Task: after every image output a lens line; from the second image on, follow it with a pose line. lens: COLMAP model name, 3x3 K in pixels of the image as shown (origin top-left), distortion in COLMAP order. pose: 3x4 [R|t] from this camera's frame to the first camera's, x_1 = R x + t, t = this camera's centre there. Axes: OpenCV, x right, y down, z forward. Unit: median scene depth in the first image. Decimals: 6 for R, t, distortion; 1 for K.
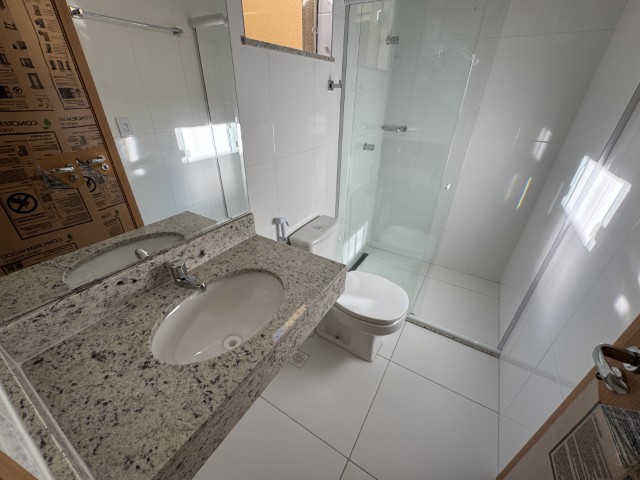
lens RADIAL K [[257.8, 0, 321.2], [0, 257.8, 241.4], [0, 0, 1]] dist [-0.006358, 0.000539]
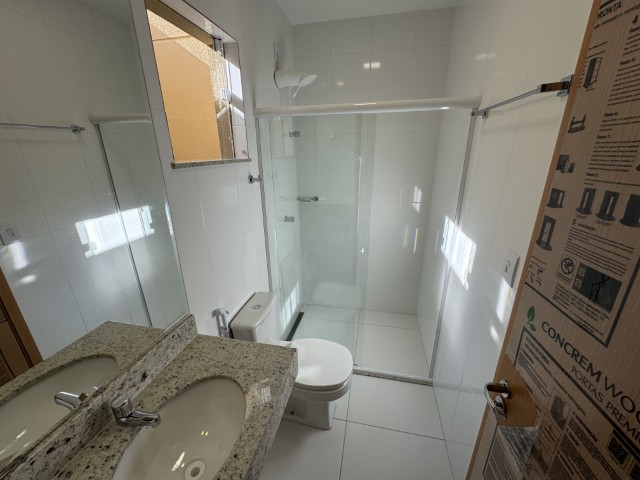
lens RADIAL K [[257.8, 0, 321.1], [0, 257.8, 239.3], [0, 0, 1]] dist [-0.006019, 0.001000]
pose [[0.943746, -0.133599, 0.302481, -0.051911], [0.187078, 0.969998, -0.155261, -0.120304], [-0.272663, 0.203114, 0.940425, -0.105097]]
